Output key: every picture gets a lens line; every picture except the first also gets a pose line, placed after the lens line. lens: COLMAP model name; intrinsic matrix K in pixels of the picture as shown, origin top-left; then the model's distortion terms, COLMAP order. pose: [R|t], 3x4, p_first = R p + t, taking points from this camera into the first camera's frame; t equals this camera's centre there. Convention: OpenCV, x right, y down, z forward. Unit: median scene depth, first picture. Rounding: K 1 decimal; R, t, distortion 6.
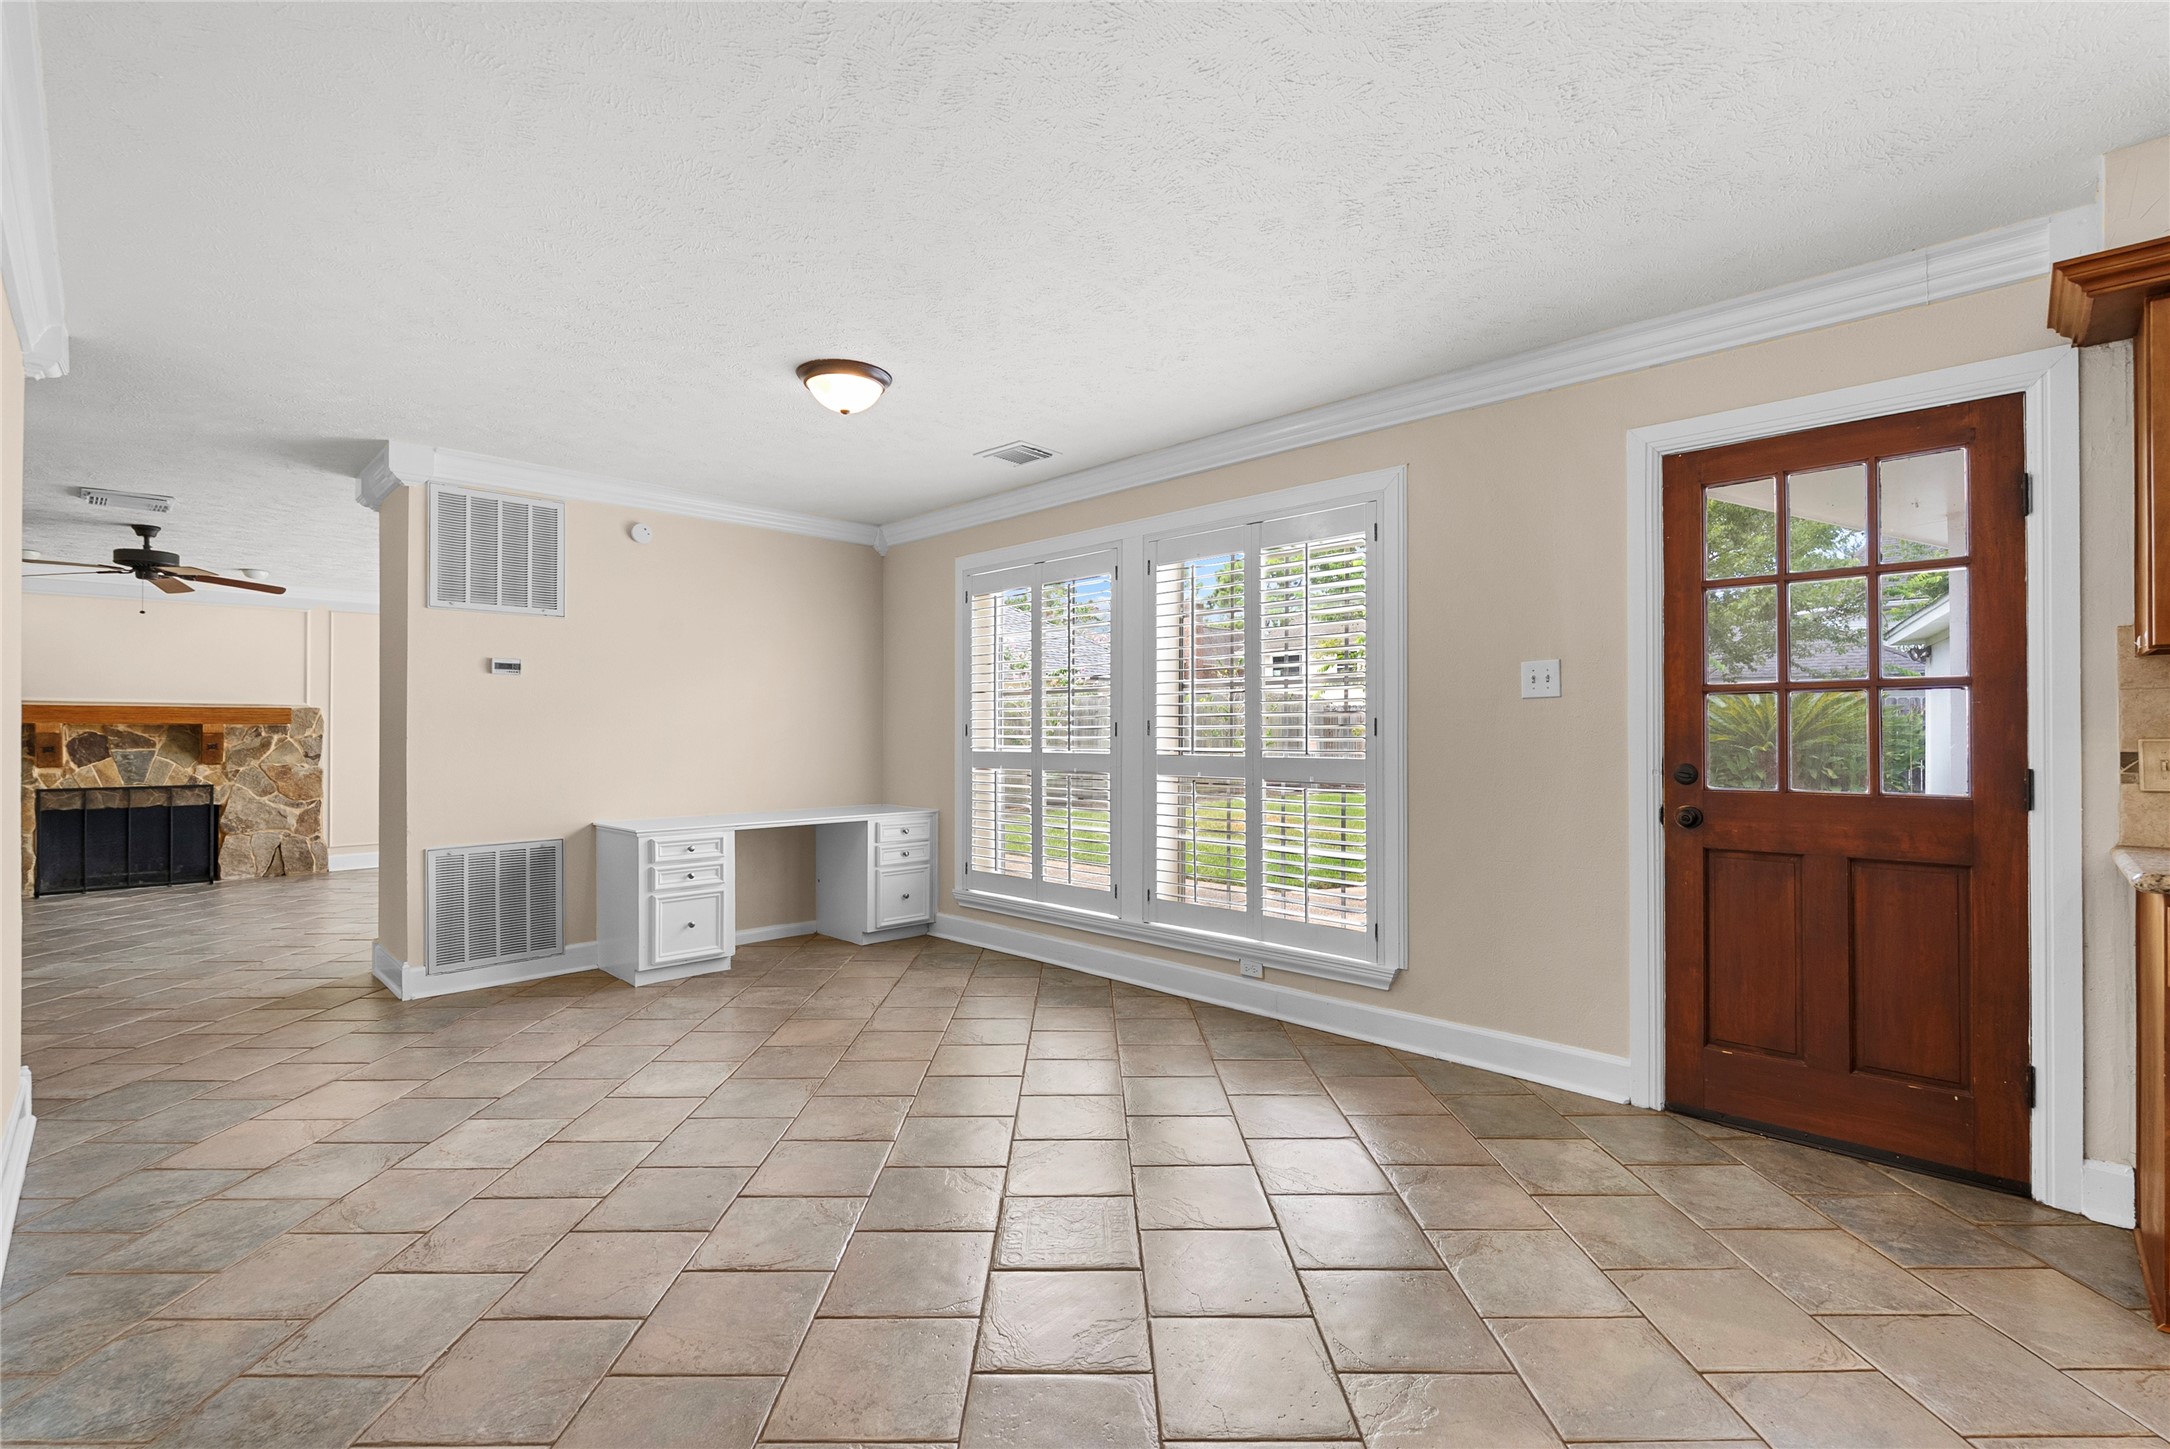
lens RADIAL K [[958.9, 0, 1100.2], [0, 958.9, 731.7], [0, 0, 1]] dist [-0.007336, 0.001380]
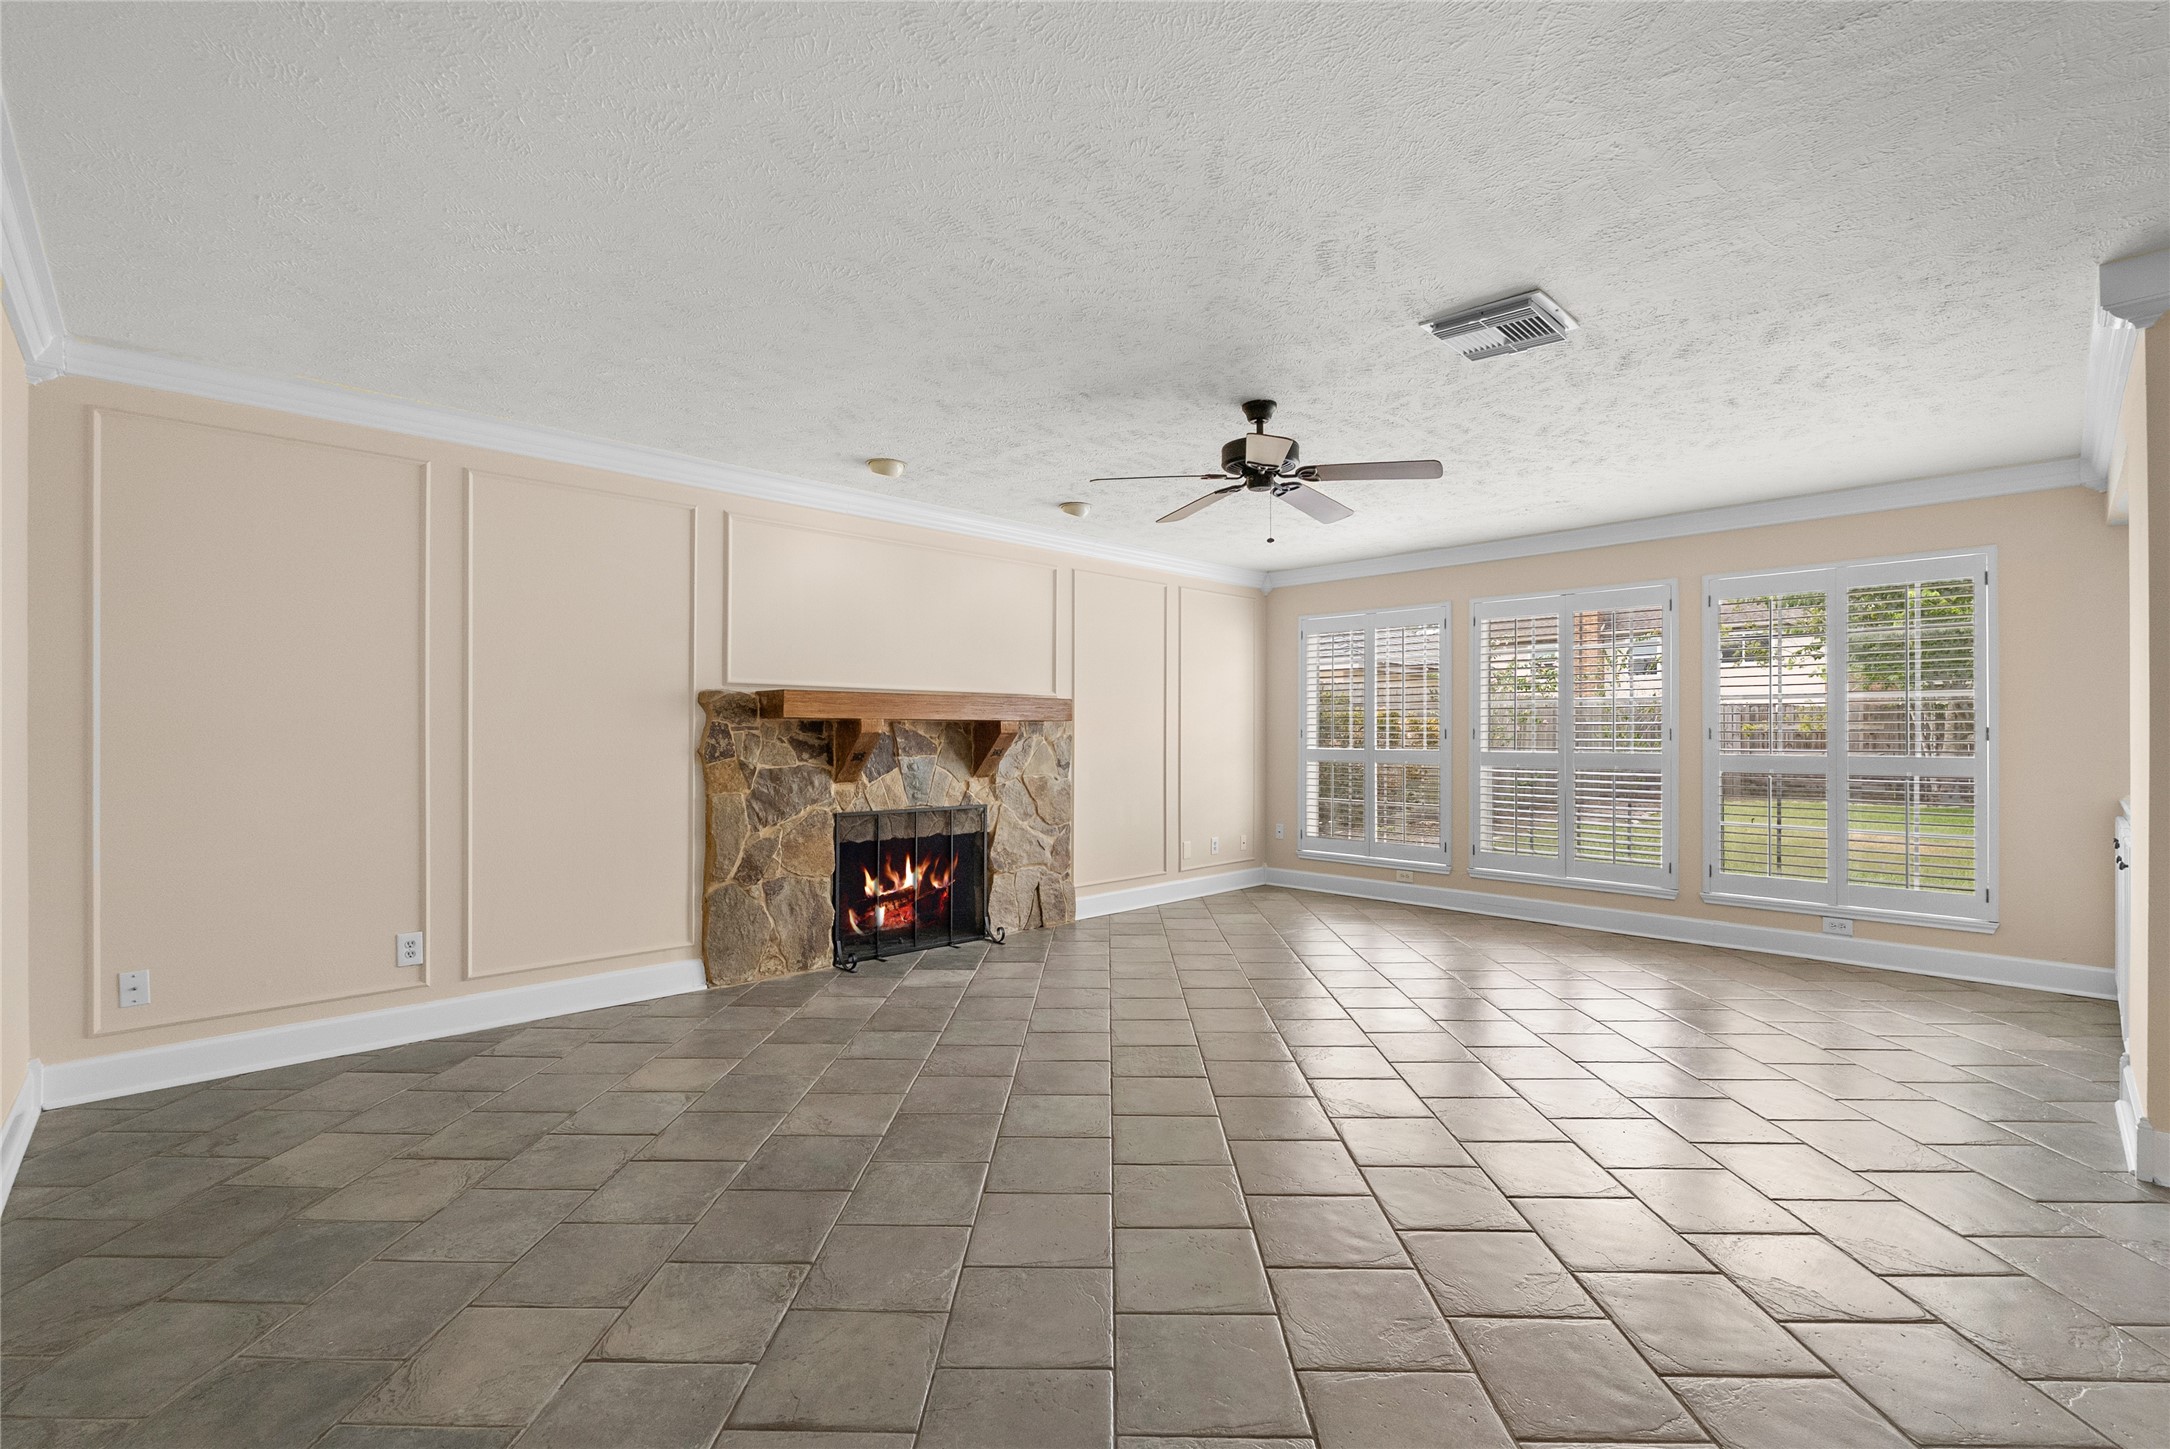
lens RADIAL K [[958.9, 0, 1083.8], [0, 958.9, 729.4], [0, 0, 1]] dist [-0.007336, 0.001380]
pose [[0.999626, 0.000359, -0.027342, -0.840215], [-0.000427, 0.999997, -0.002493, 0.000221], [0.027341, 0.002504, 0.999623, 0.278826]]
